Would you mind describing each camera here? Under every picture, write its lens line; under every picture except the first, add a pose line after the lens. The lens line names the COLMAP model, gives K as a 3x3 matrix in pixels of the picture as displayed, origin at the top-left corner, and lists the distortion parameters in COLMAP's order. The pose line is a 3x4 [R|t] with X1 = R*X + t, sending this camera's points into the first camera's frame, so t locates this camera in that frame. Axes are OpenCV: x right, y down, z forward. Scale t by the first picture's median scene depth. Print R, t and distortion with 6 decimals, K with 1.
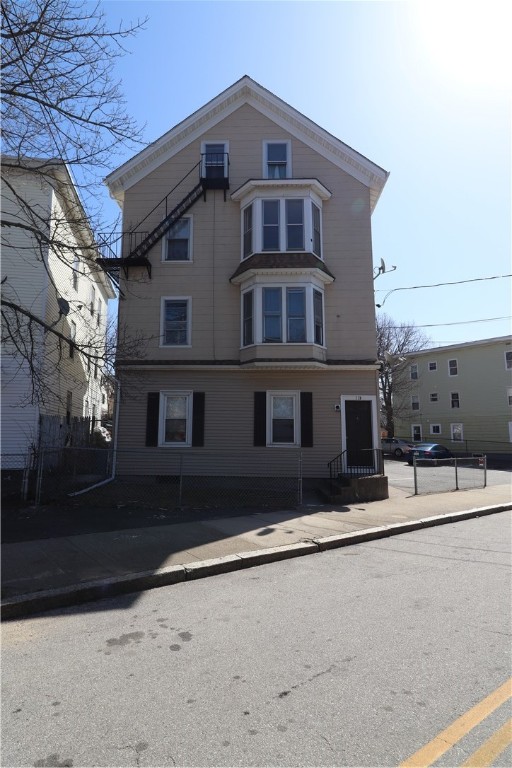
lens RADIAL K [[430.0, 0, 253.3], [0, 430.0, 379.8], [0, 0, 1]] dist [0.000991, -0.007315]
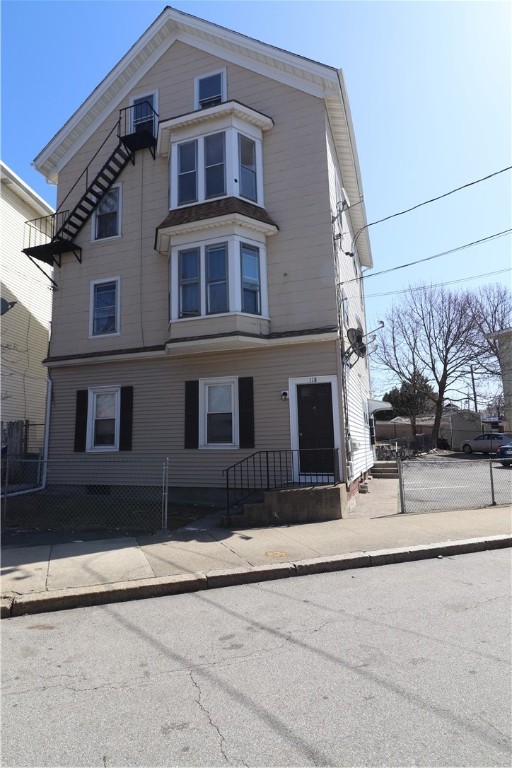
lens RADIAL K [[430.0, 0, 255.0], [0, 430.0, 379.7], [0, 0, 1]] dist [0.000991, -0.007315]
pose [[0.953728, -0.069970, -0.292415, 0.362359], [0.068628, 0.997532, -0.014858, 0.045451], [0.292733, -0.005898, 0.956176, 0.263145]]
